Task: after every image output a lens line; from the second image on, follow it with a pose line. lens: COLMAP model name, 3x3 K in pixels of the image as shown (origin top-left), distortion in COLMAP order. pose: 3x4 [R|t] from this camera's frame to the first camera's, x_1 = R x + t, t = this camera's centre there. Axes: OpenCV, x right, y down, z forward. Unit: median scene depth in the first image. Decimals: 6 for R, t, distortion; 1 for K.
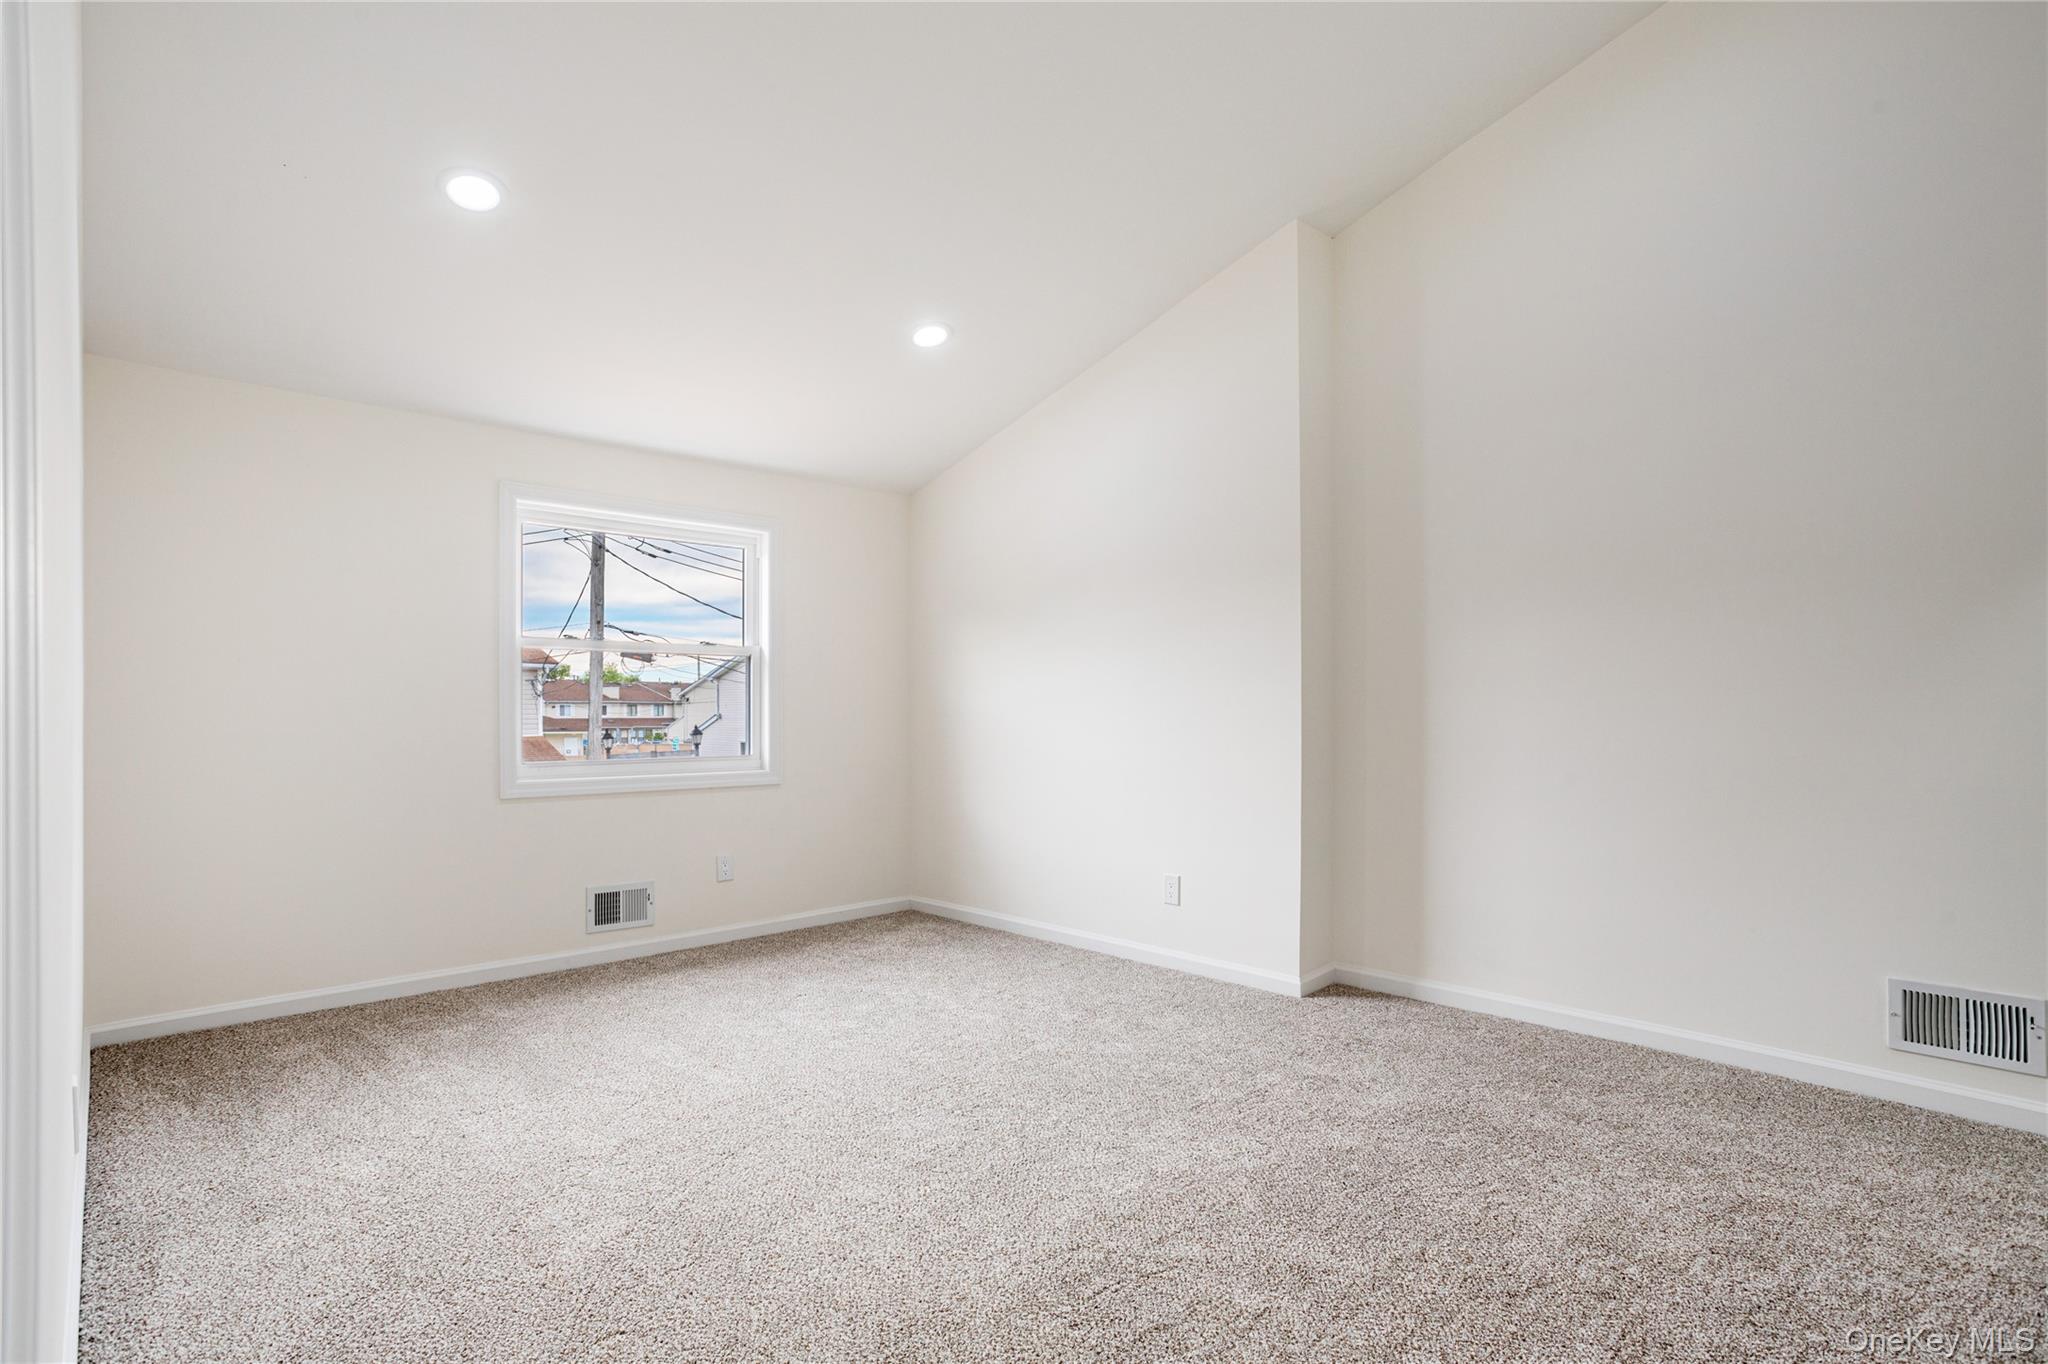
lens RADIAL K [[999.1, 0, 1022.5], [0, 999.1, 703.9], [0, 0, 1]] dist [-0.054549, 0.035526]
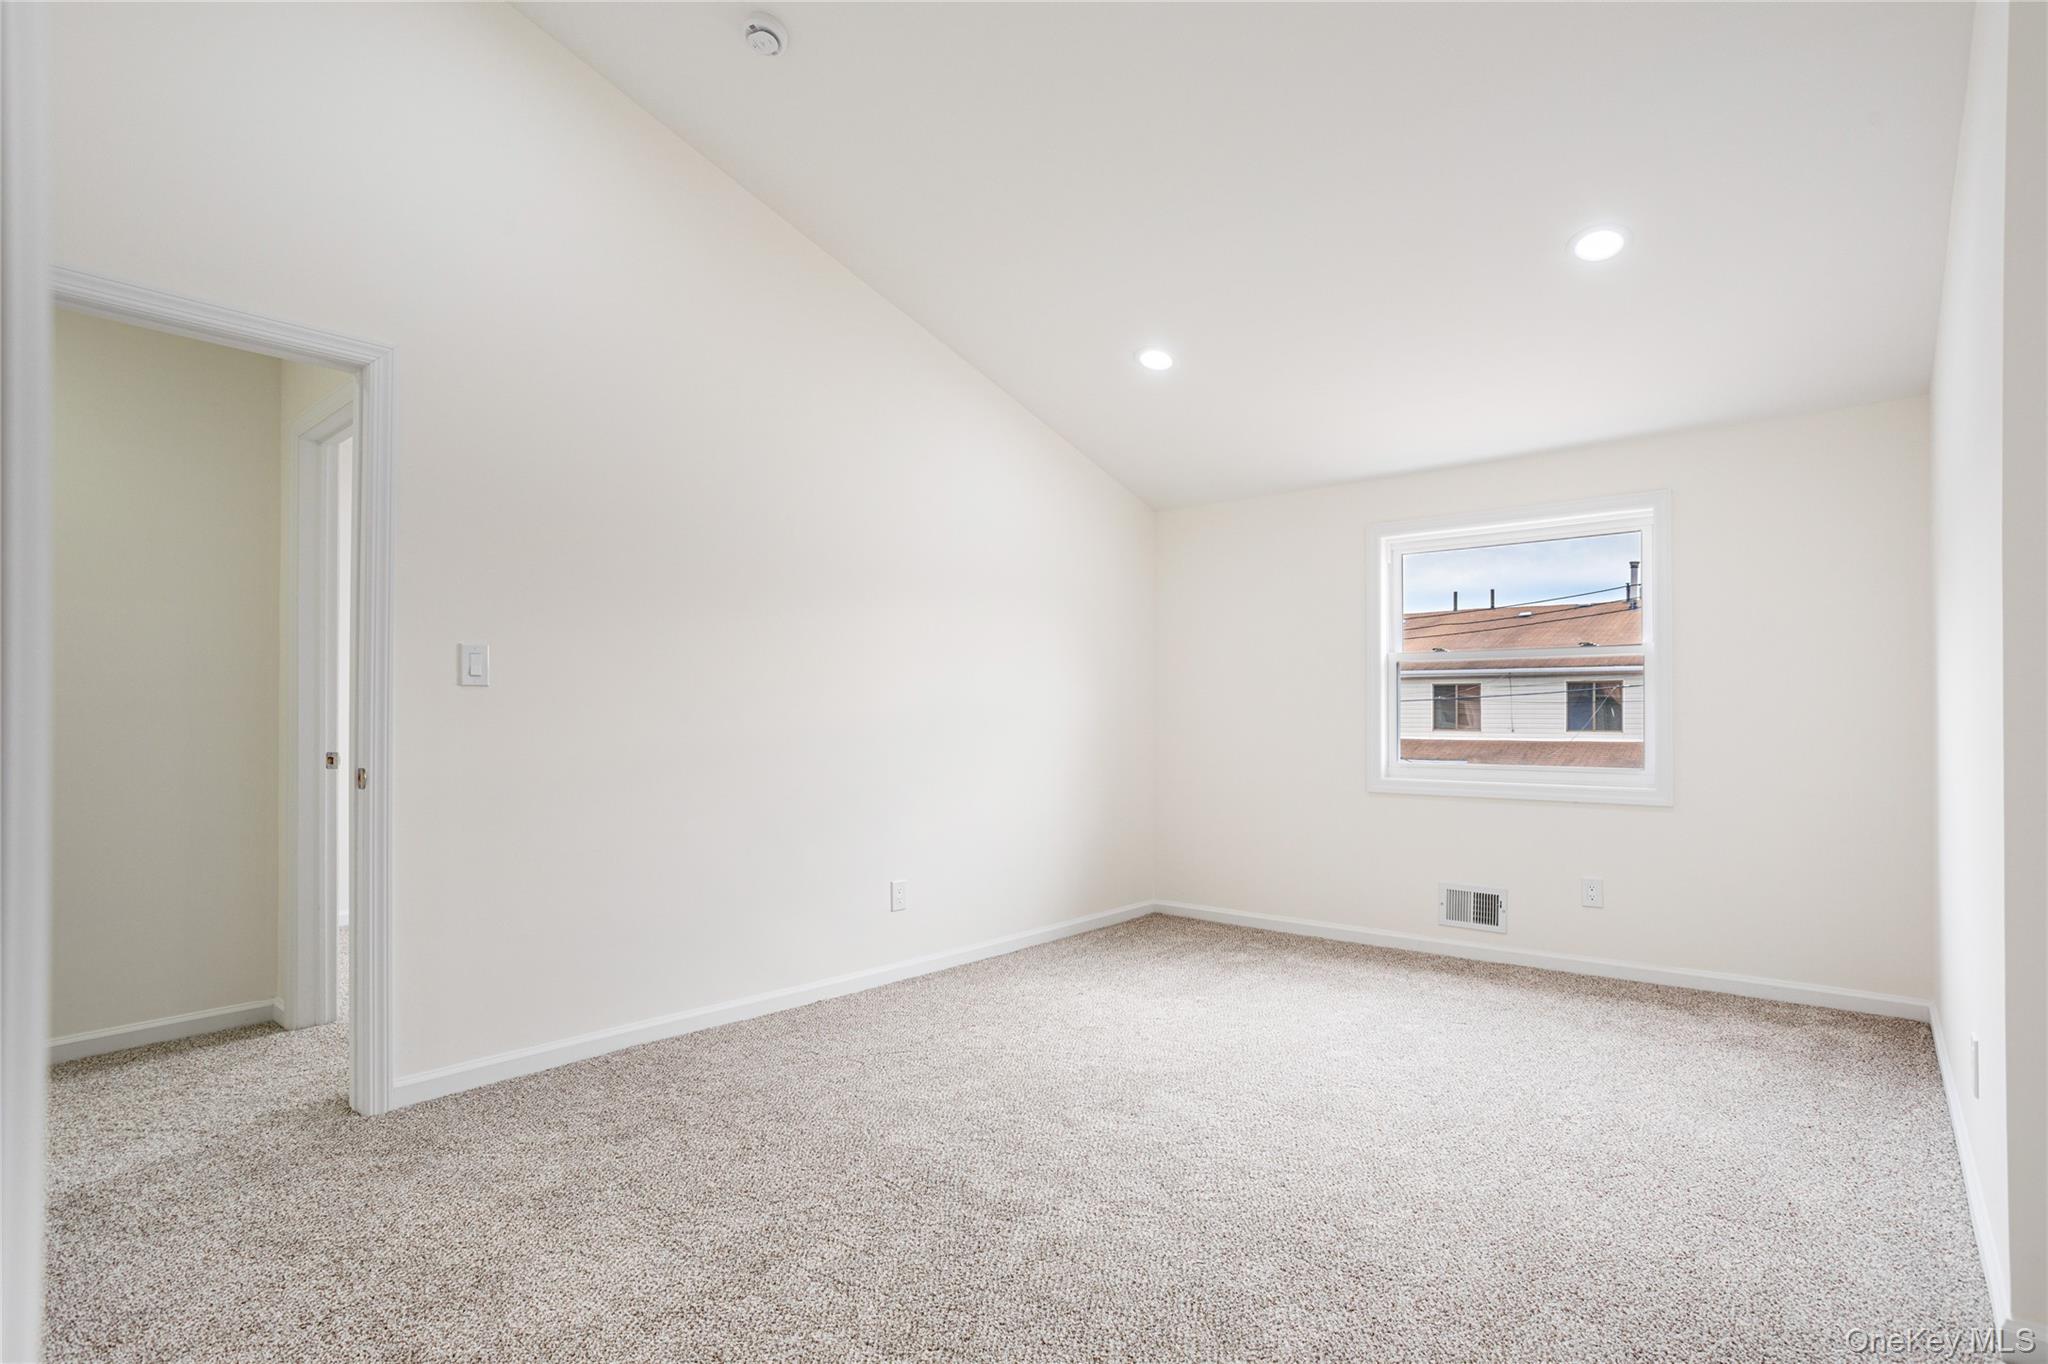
lens RADIAL K [[999.1, 0, 1022.5], [0, 999.1, 703.9], [0, 0, 1]] dist [-0.054549, 0.035526]
pose [[0.130922, -0.002411, -0.991390, 0.569665], [0.010748, 0.999942, -0.001013, -0.012076], [0.991334, -0.010523, 0.130941, 0.405883]]
